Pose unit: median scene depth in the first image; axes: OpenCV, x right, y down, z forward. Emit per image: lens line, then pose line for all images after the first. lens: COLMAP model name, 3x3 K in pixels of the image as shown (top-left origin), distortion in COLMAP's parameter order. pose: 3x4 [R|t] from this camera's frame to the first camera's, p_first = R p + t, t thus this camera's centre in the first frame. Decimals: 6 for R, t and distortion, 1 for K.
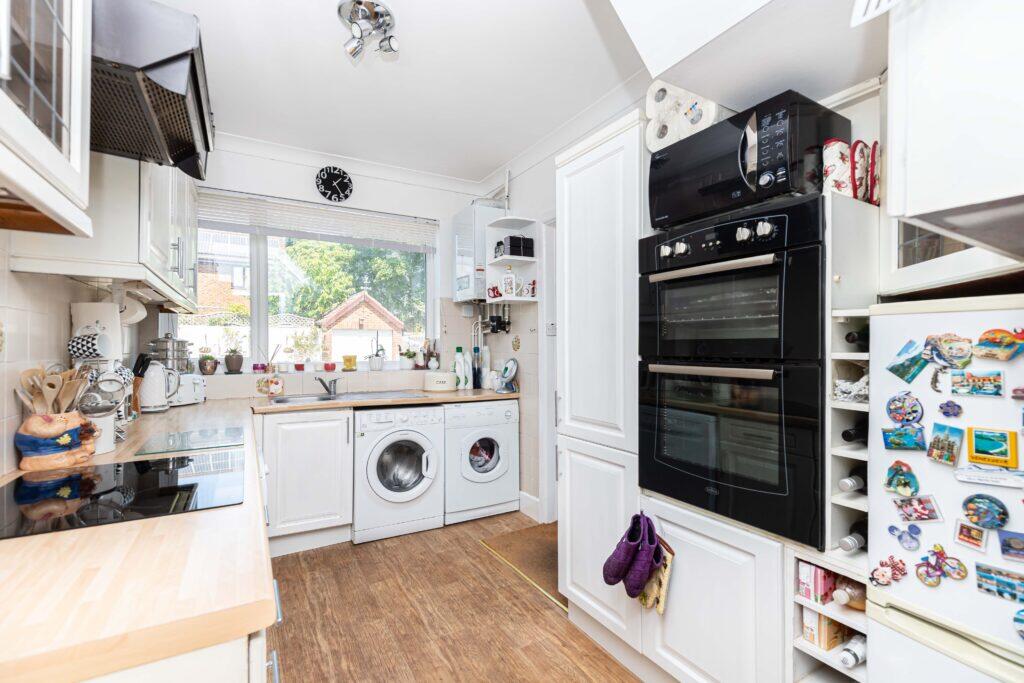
lens RADIAL K [[455.6, 0, 512.5], [0, 455.6, 343.3], [0, 0, 1]] dist [0.002269, -0.000507]
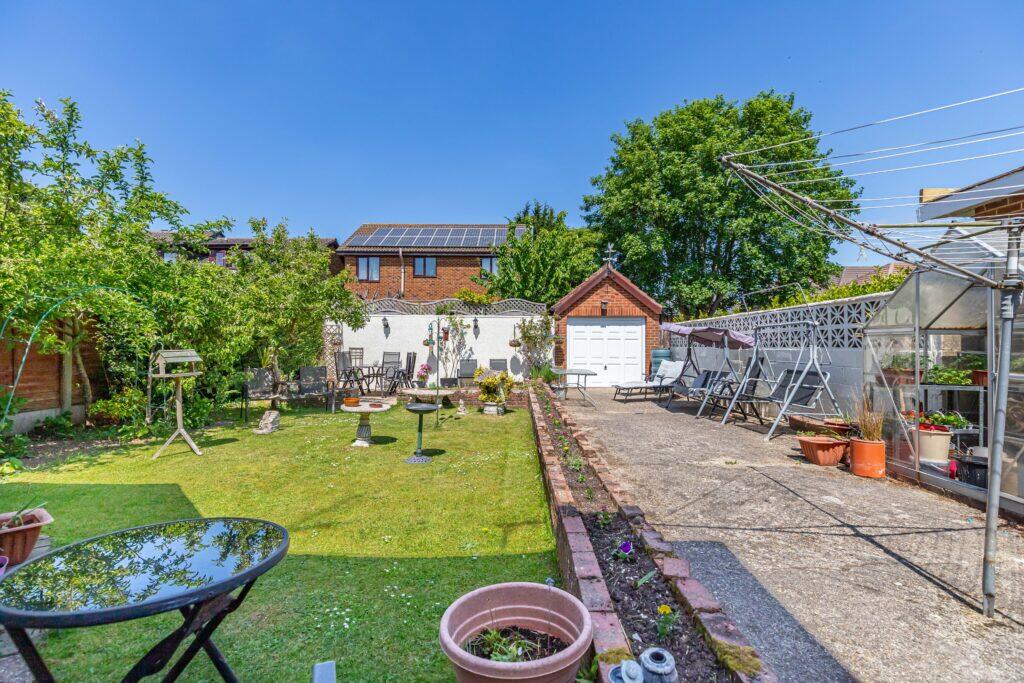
lens RADIAL K [[455.6, 0, 512.5], [0, 455.6, 343.3], [0, 0, 1]] dist [0.002269, -0.000507]
pose [[0.854834, 0.000496, -0.518901, -0.385644], [0.004061, 0.999963, 0.007646, 0.040741], [0.518885, -0.008643, 0.854800, 1.495301]]
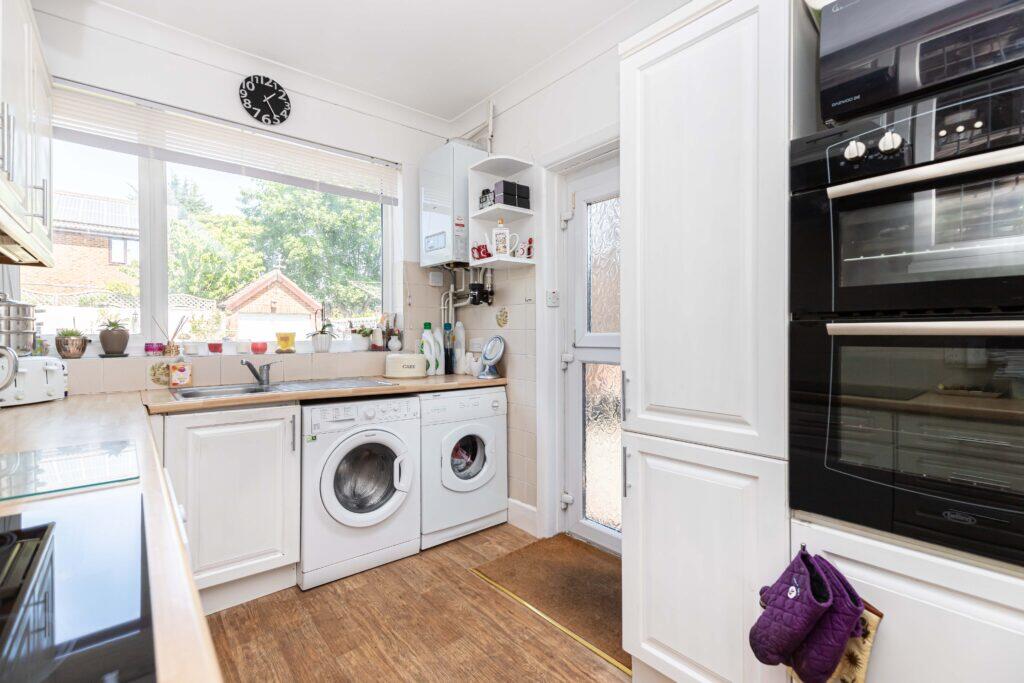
lens RADIAL K [[463.1, 0, 508.6], [0, 463.1, 332.0], [0, 0, 1]] dist [0.001197, -0.000168]
pose [[0.987445, -0.002423, 0.157946, -0.121531], [0.002009, 0.999994, 0.002780, 0.025822], [-0.157951, -0.002428, 0.987444, 0.195203]]
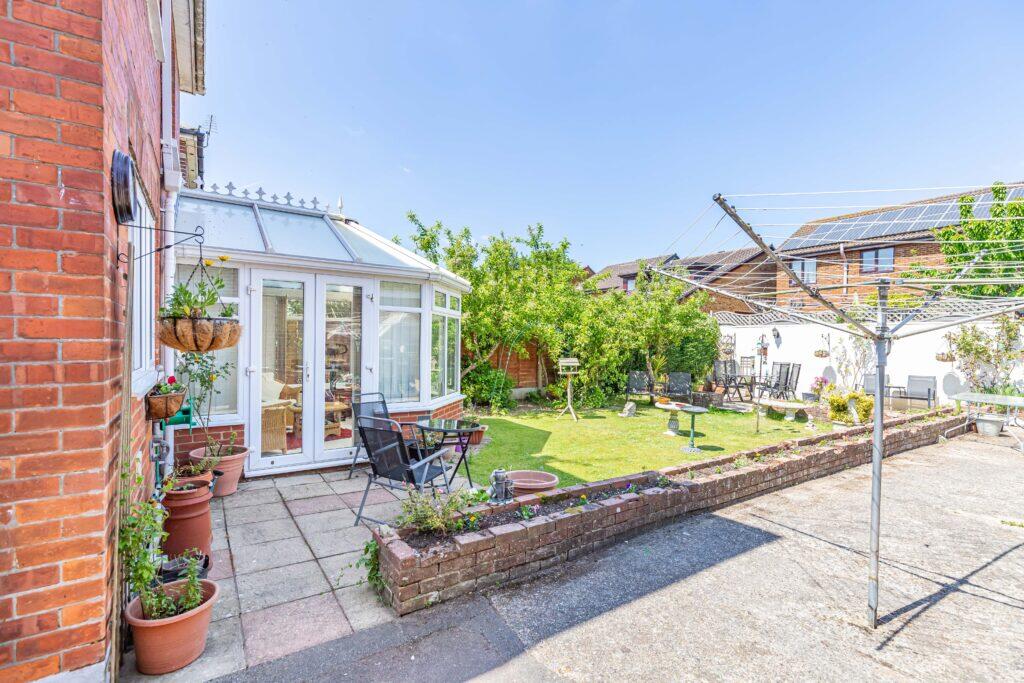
lens RADIAL K [[455.6, 0, 512.5], [0, 455.6, 343.3], [0, 0, 1]] dist [0.002269, -0.000507]
pose [[0.063211, -0.001183, -0.998000, 0.466023], [-0.000583, 0.999999, -0.001222, -0.015301], [0.998000, 0.000659, 0.063210, 1.740150]]
